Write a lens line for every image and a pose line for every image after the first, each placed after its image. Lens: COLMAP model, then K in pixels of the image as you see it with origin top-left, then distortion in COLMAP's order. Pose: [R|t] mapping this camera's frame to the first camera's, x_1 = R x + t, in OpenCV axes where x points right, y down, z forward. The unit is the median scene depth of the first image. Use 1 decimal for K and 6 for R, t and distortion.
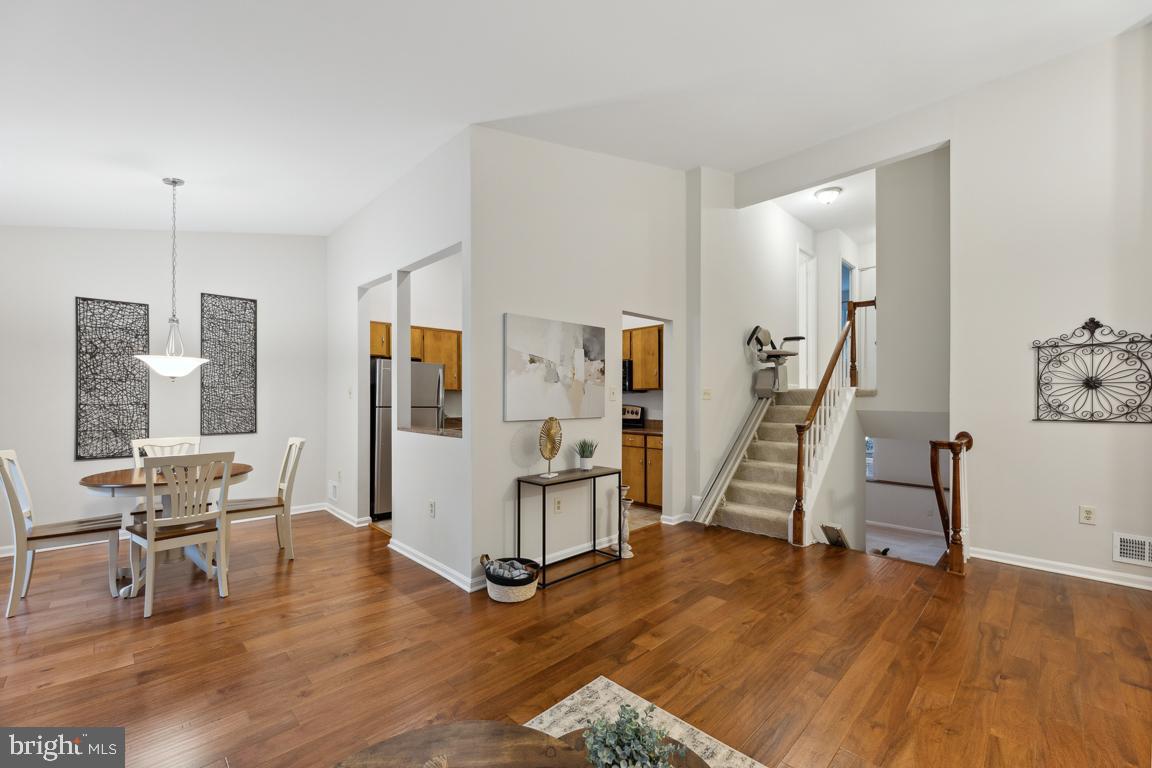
lens RADIAL K [[465.9, 0, 588.0], [0, 465.9, 406.8], [0, 0, 1]] dist [0.002354, -0.001052]
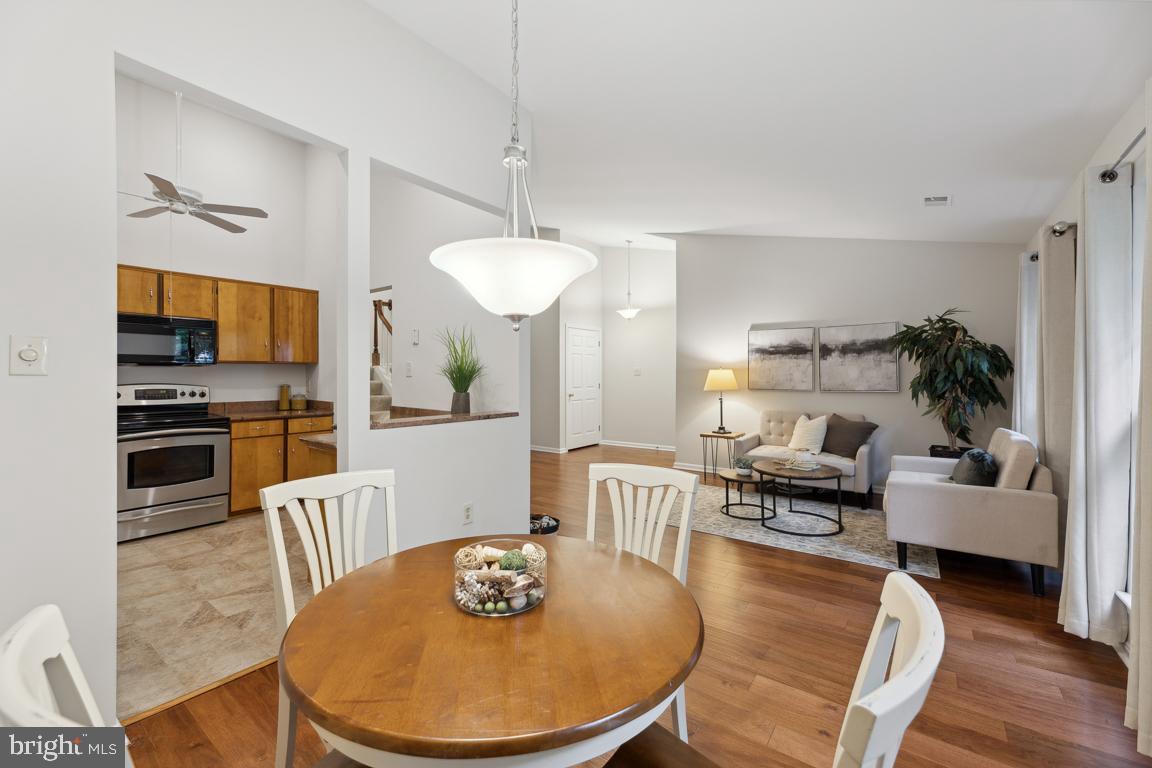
lens RADIAL K [[465.9, 0, 570.1], [0, 465.9, 376.4], [0, 0, 1]] dist [0.002354, -0.001052]
pose [[-0.136904, -0.003339, 0.990579, -1.022610], [0.014338, 0.999883, 0.005352, -0.015316], [-0.990481, 0.014936, -0.136840, 0.832918]]
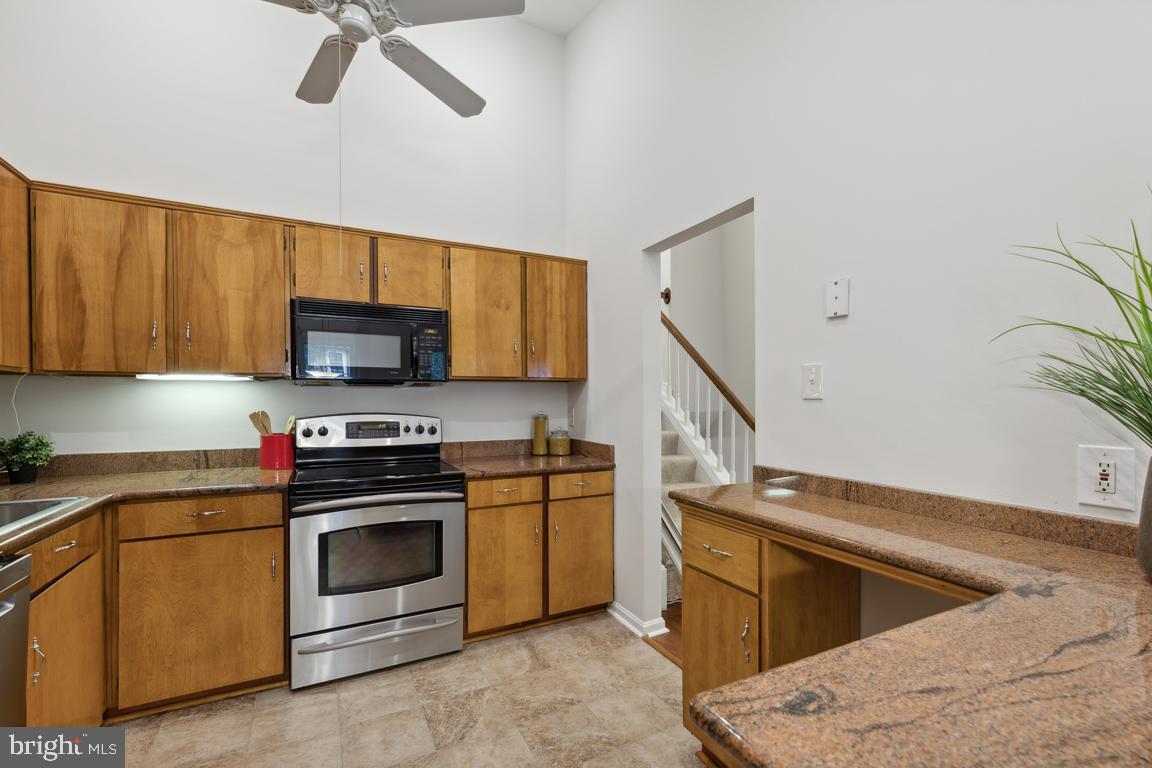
lens RADIAL K [[487.7, 0, 572.3], [0, 487.7, 411.5], [0, 0, 1]] dist [-0.002597, 0.000336]
pose [[0.303185, -0.020375, 0.952714, -0.463239], [0.017360, 0.999724, 0.015855, -0.015192], [-0.952773, 0.011732, 0.303455, 1.111026]]
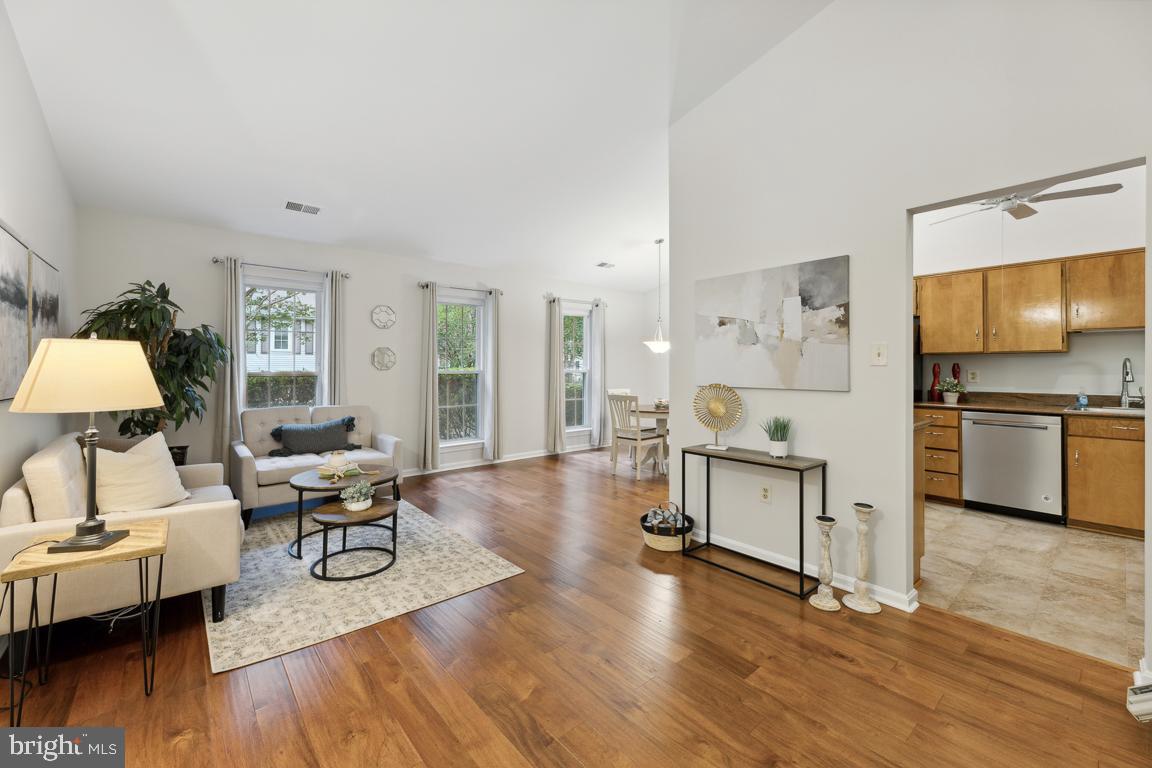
lens RADIAL K [[465.9, 0, 556.8], [0, 465.9, 371.8], [0, 0, 1]] dist [0.002354, -0.001052]
pose [[-0.106375, 0.006379, -0.994306, 0.728289], [-0.021003, 0.999742, 0.008661, -0.002167], [0.994104, 0.021805, -0.106213, 0.663649]]
